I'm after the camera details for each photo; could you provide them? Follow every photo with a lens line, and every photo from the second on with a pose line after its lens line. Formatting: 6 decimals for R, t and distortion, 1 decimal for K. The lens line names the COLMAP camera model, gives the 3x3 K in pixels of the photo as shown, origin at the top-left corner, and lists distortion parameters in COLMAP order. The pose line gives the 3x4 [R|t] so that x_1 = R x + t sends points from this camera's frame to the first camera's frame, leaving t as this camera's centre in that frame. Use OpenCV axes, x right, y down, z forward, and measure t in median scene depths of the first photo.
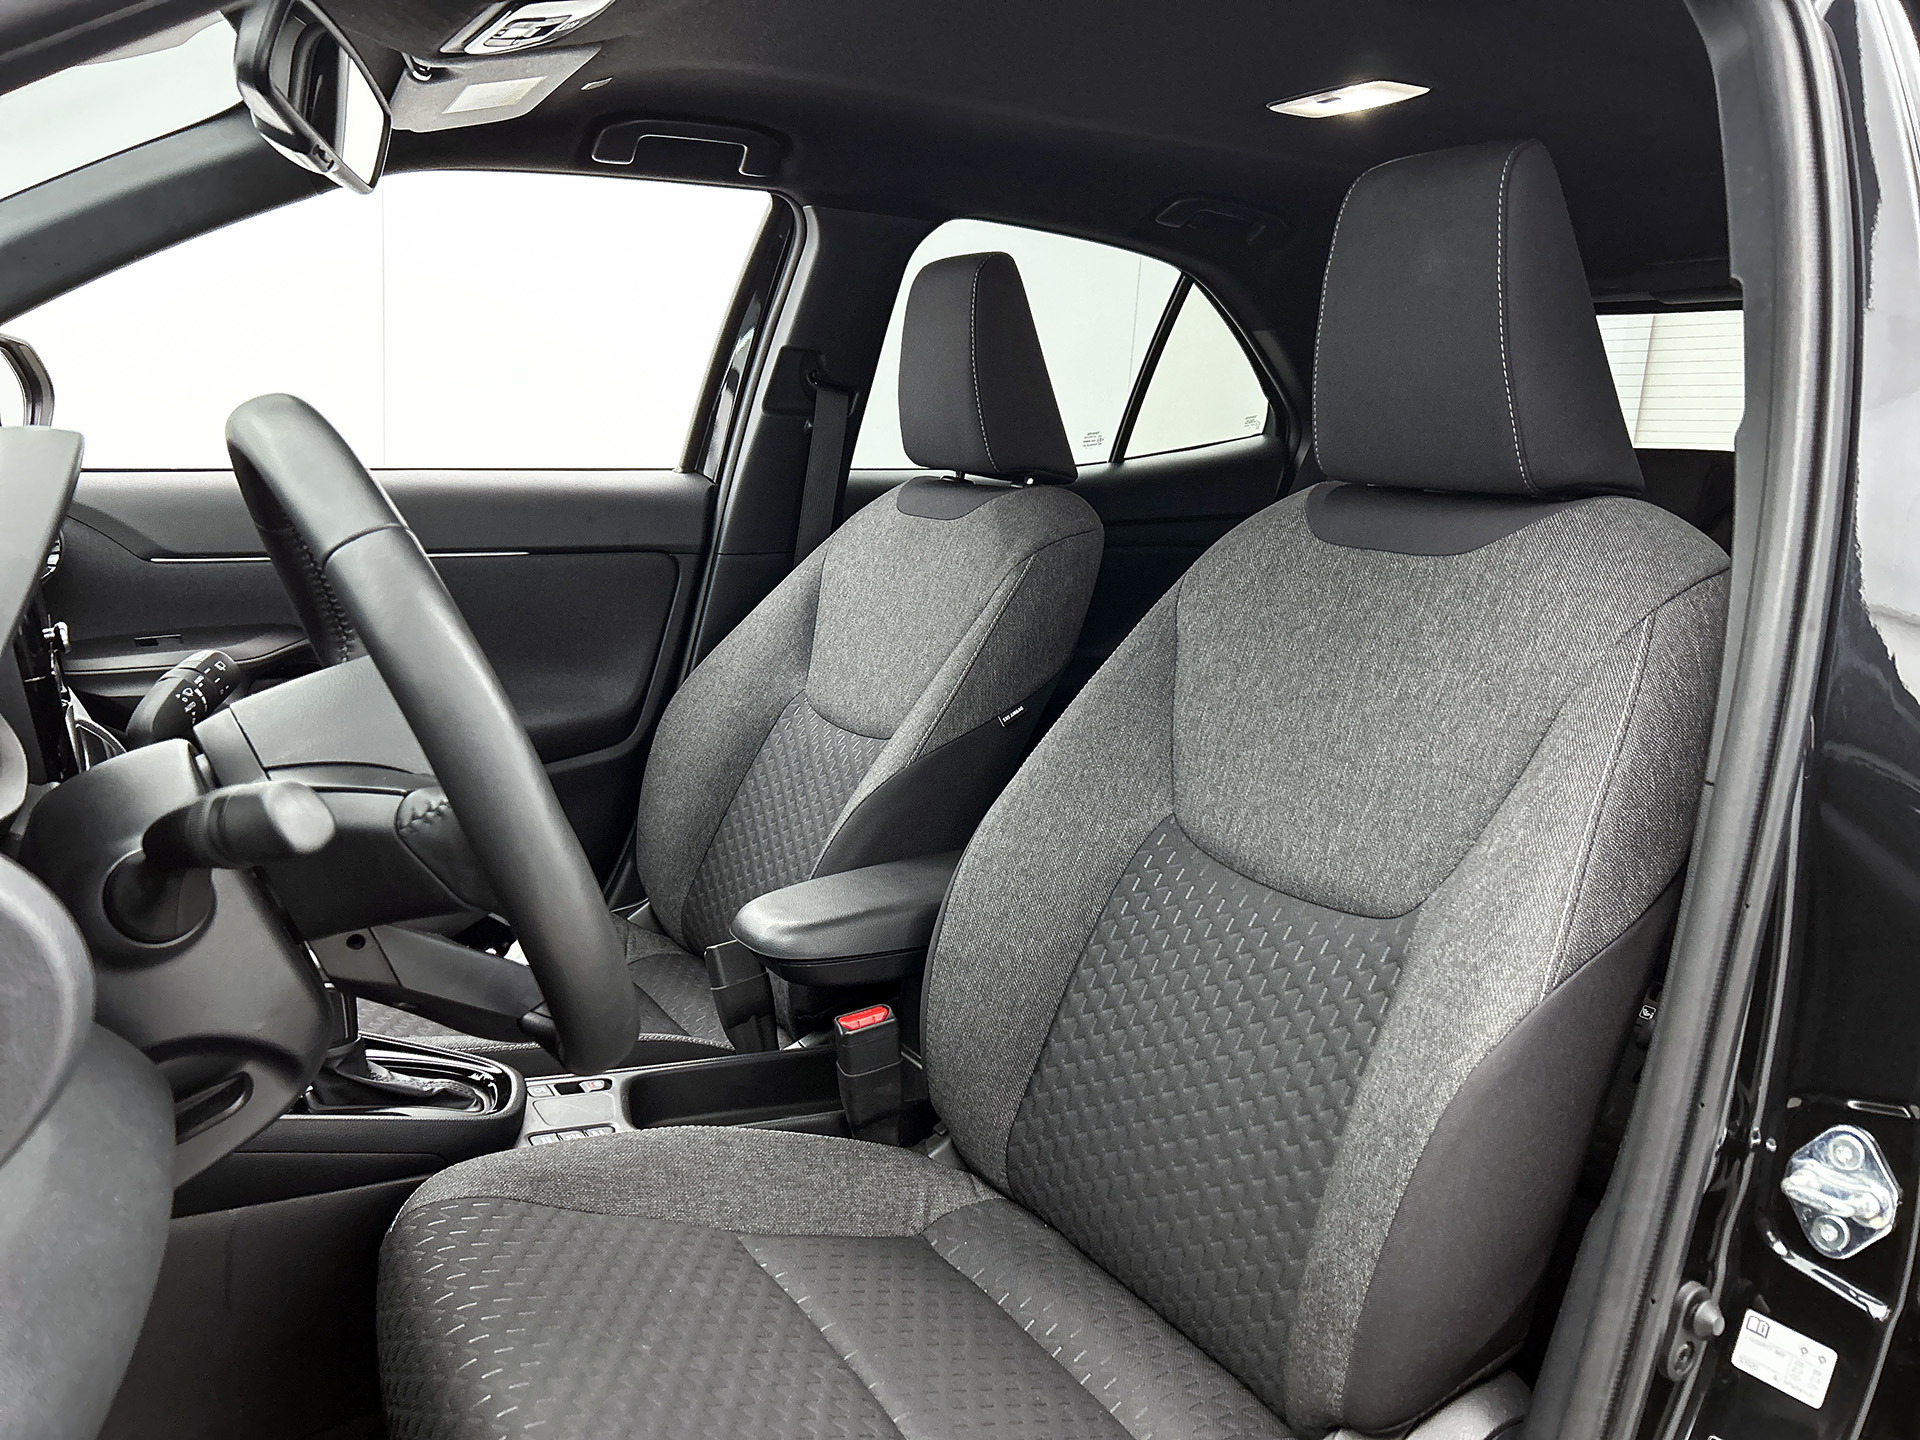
lens RADIAL K [[1465.6, 0, 963.4], [0, 1465.6, 725.6], [0, 0, 1]] dist [0.029361, -0.037274]
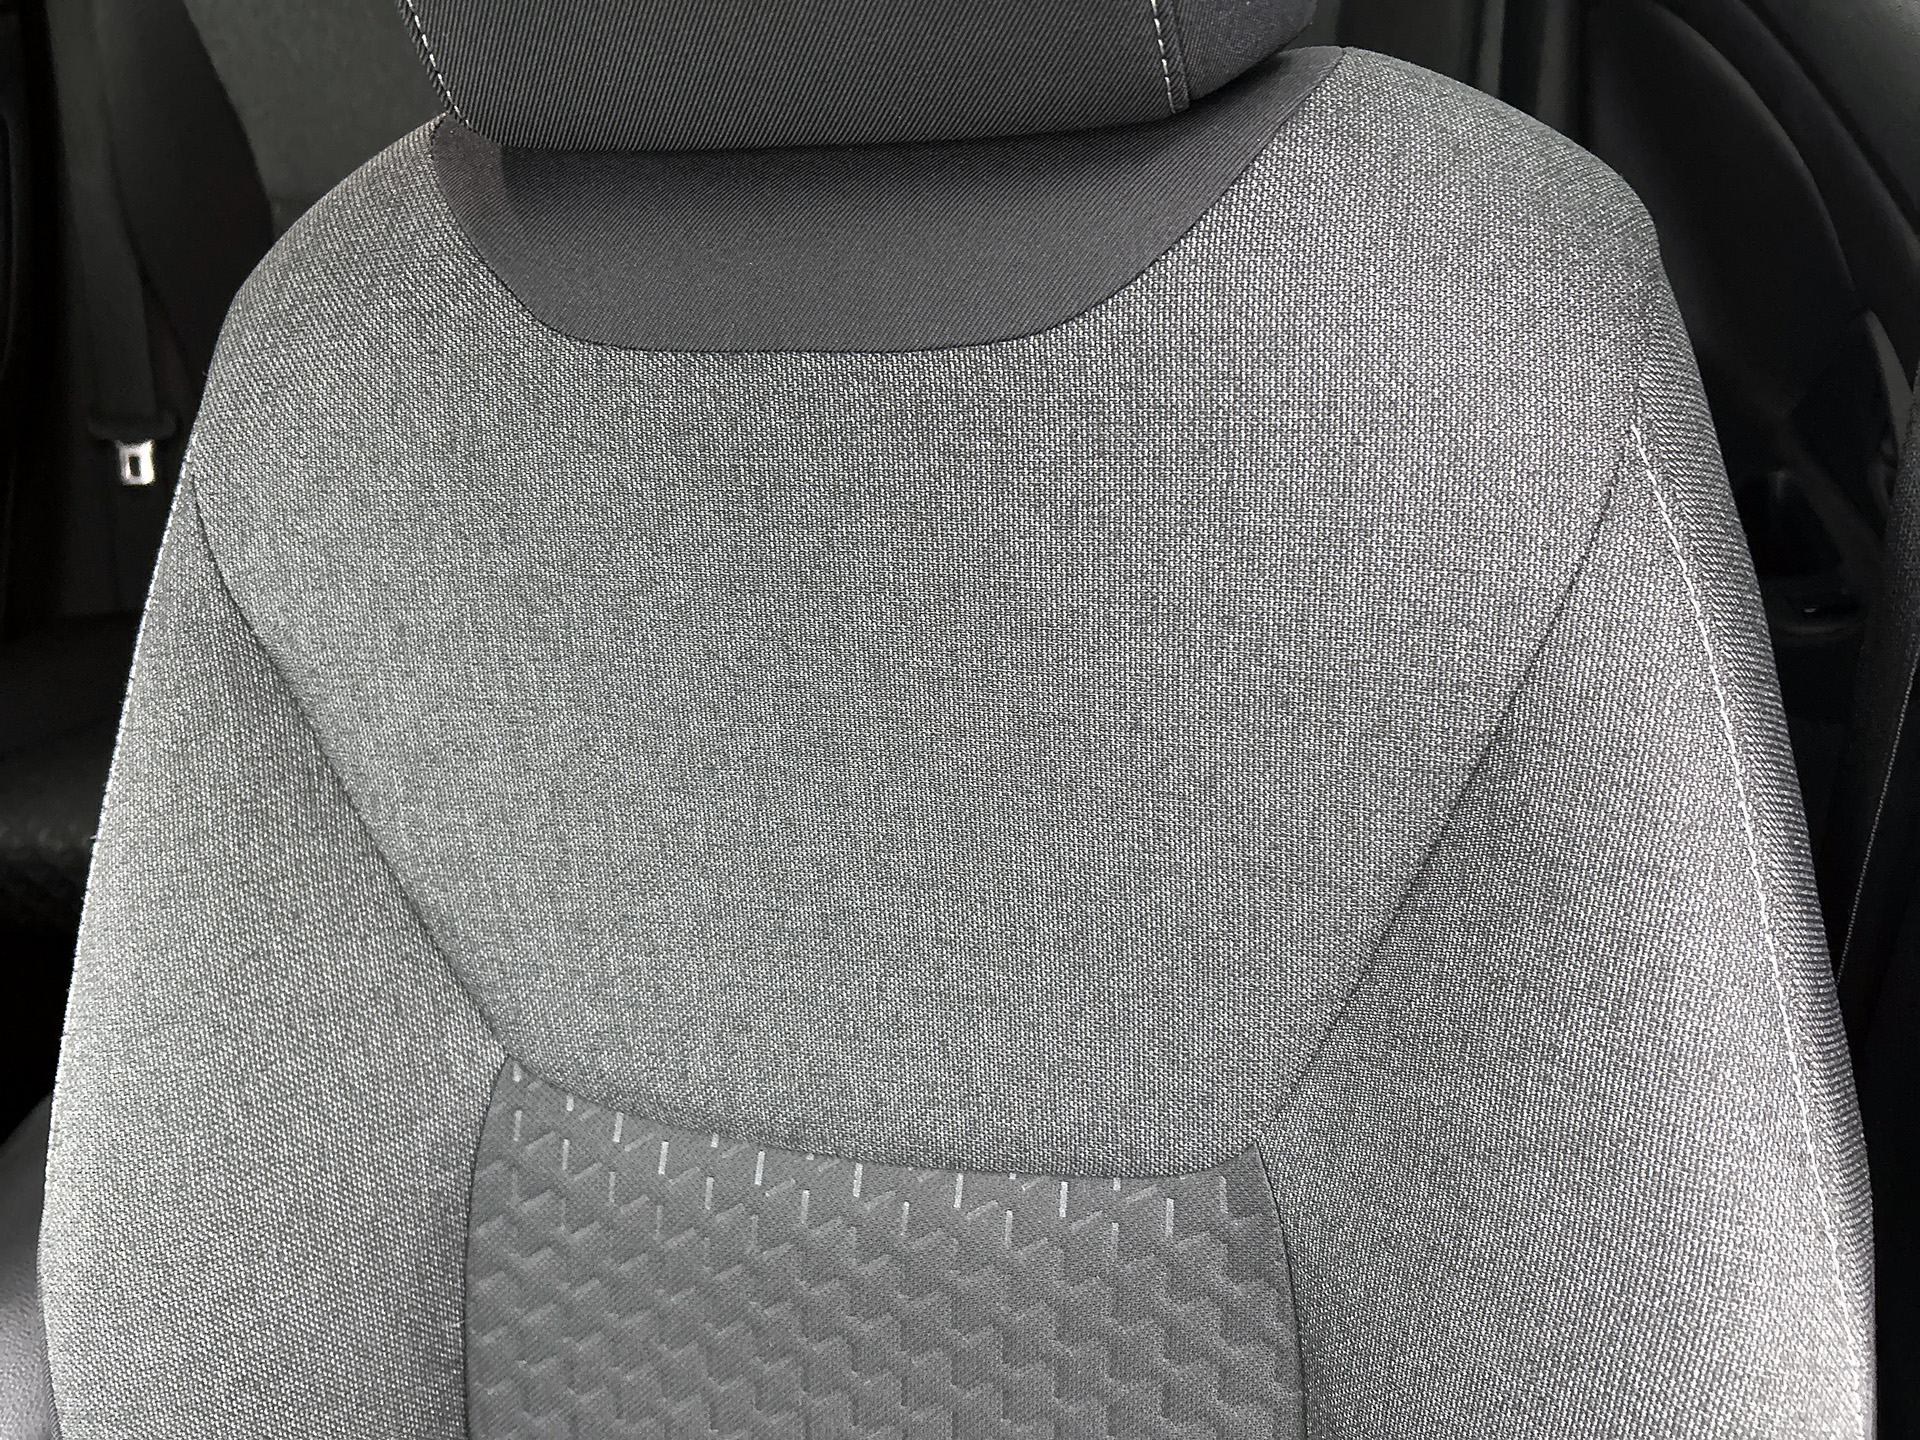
lens RADIAL K [[1465.6, 0, 965.3], [0, 1465.6, 714.0], [0, 0, 1]] dist [0.029361, -0.037274]
pose [[0.696516, -0.531754, 0.481770, 0.083244], [0.278039, 0.818975, 0.501971, -0.199591], [-0.661483, -0.215680, 0.718278, 0.633993]]
